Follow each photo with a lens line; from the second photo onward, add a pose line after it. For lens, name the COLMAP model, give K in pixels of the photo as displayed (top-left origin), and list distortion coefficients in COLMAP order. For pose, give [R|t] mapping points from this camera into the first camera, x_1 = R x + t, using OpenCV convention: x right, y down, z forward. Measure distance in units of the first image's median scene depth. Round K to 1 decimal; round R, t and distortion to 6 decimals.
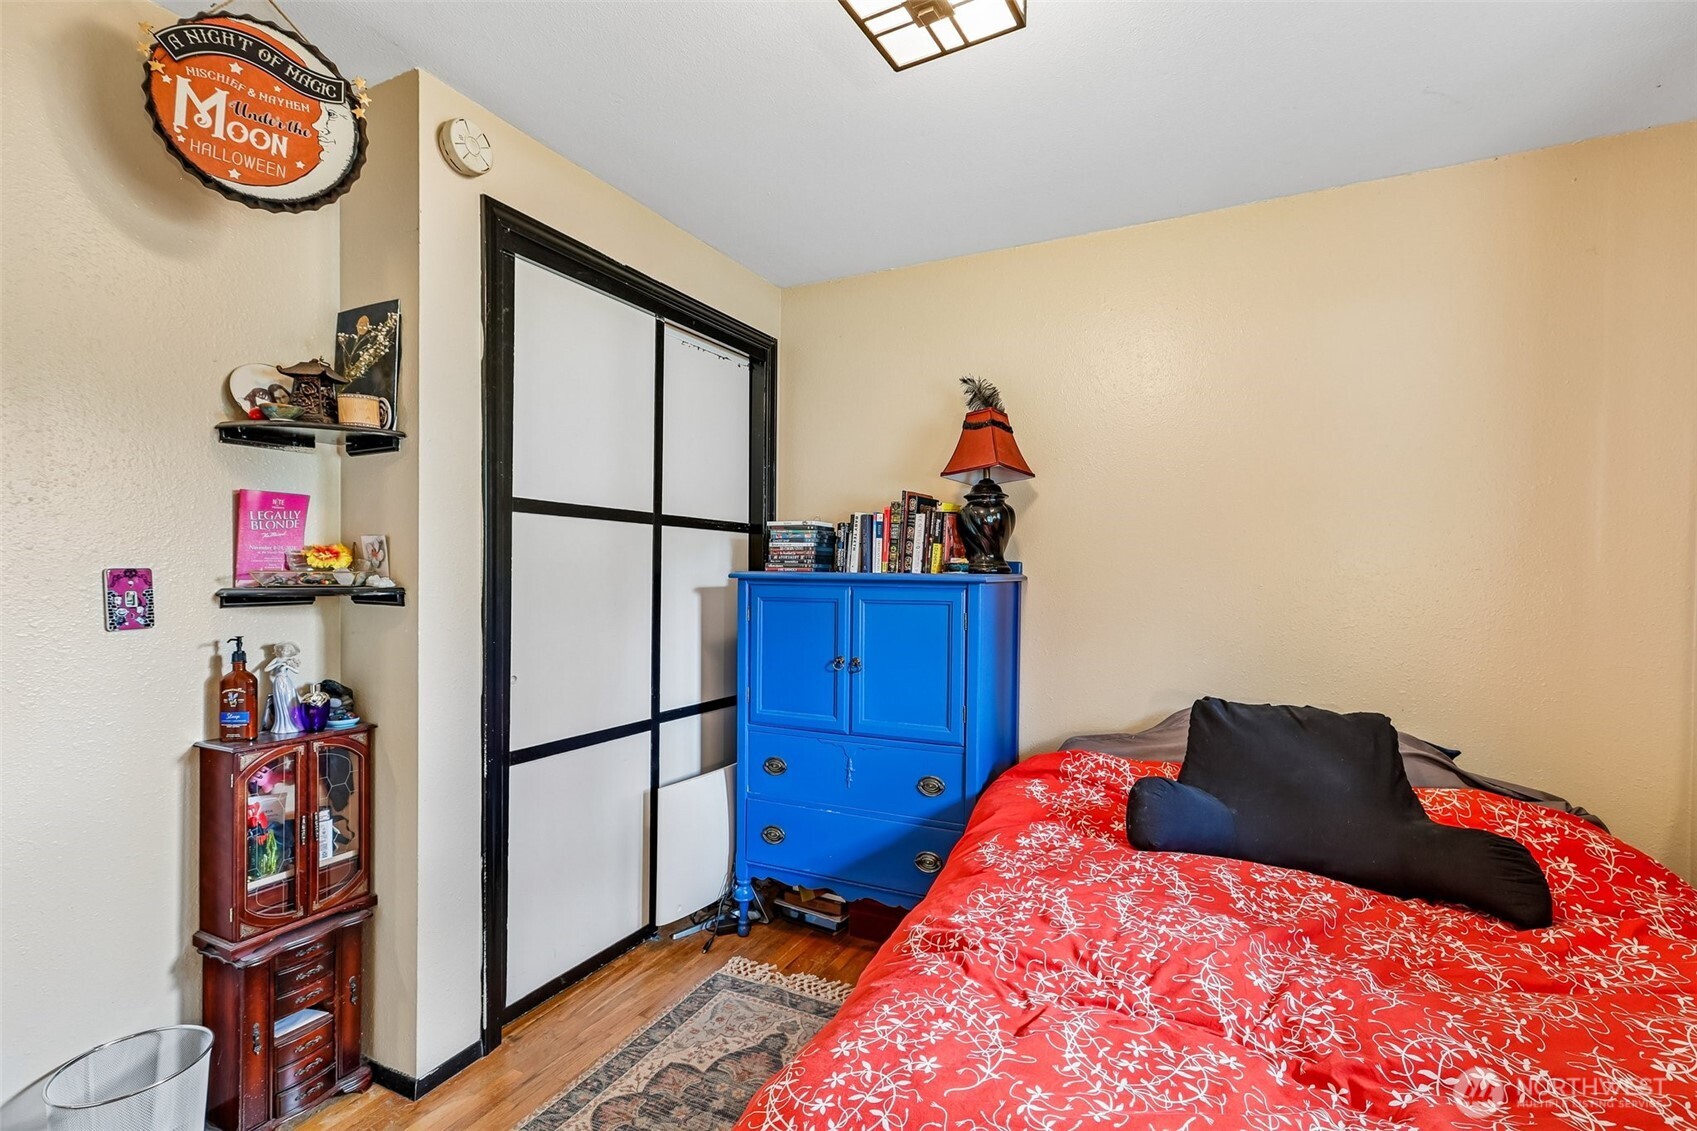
lens RADIAL K [[752.3, 0, 856.3], [0, 752.3, 578.9], [0, 0, 1]] dist [0.001205, 0.004073]
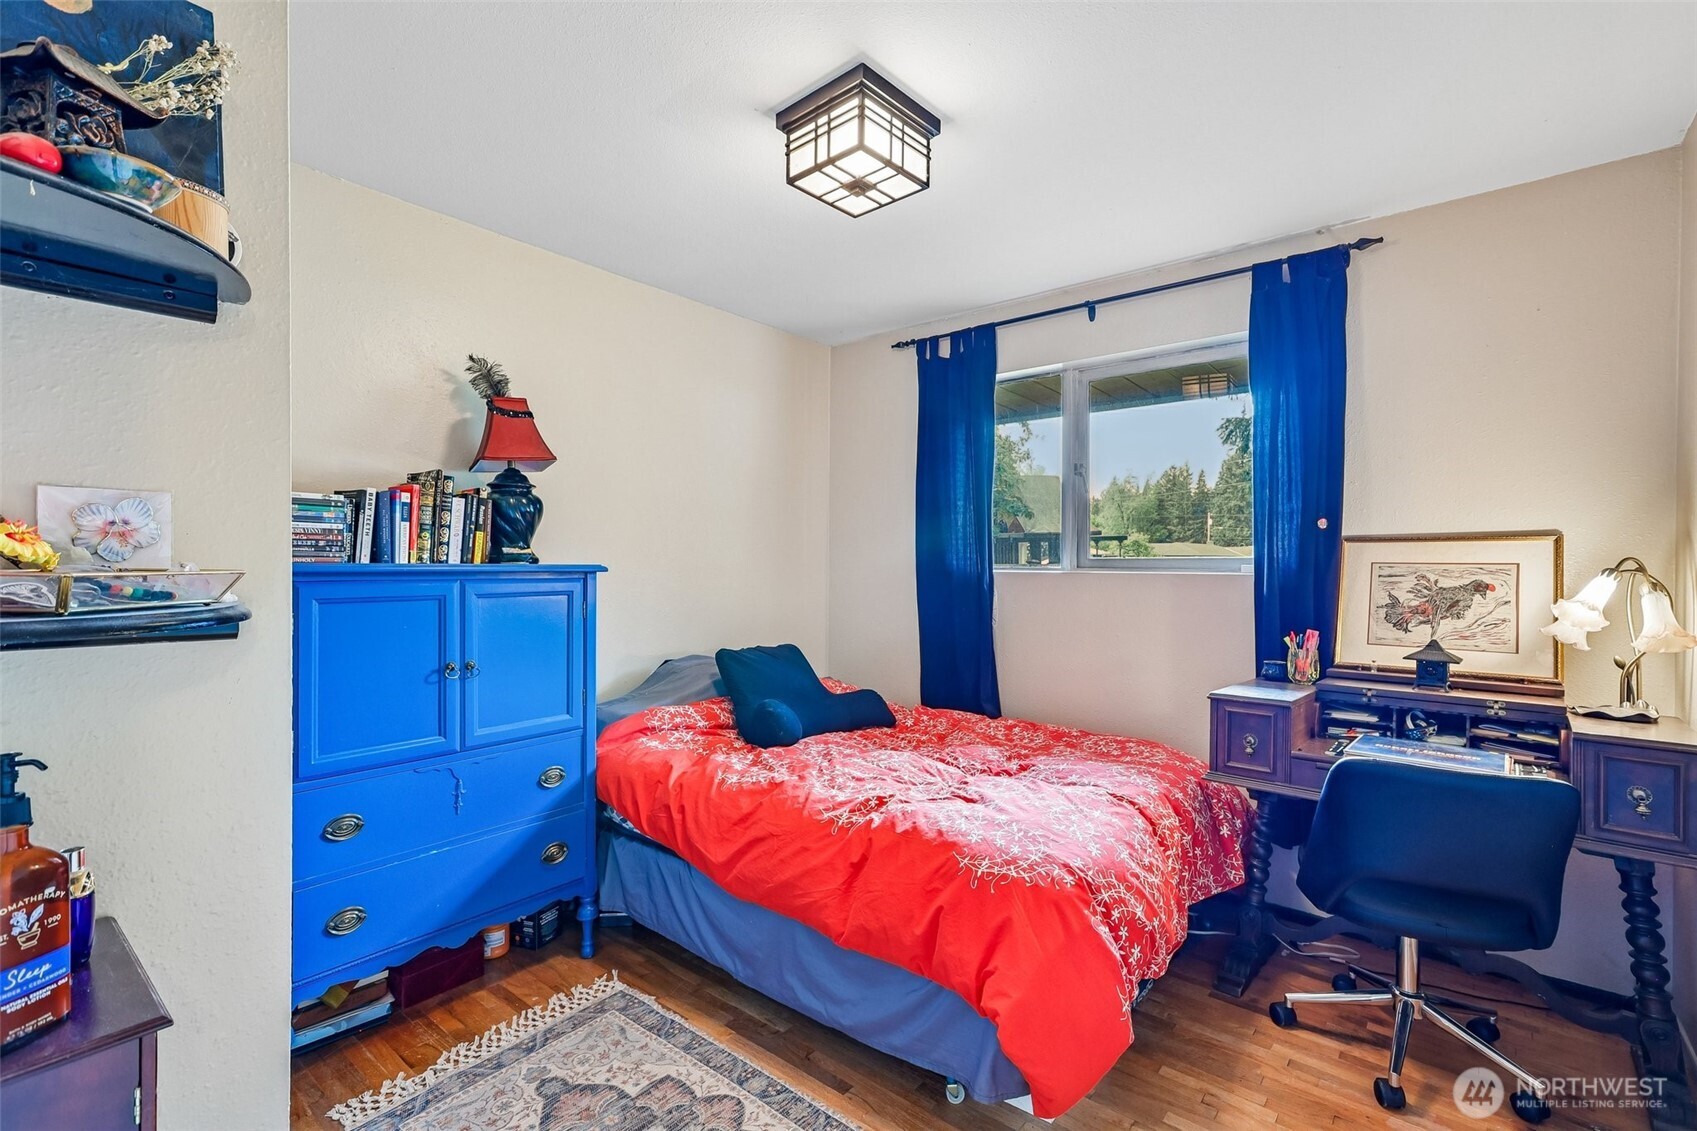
lens RADIAL K [[752.3, 0, 856.9], [0, 752.3, 558.0], [0, 0, 1]] dist [0.001205, 0.004073]
pose [[0.244746, -0.001473, 0.969586, -0.673540], [0.010473, 0.999945, -0.001125, -0.008063], [-0.969531, 0.010429, 0.244748, 0.318521]]
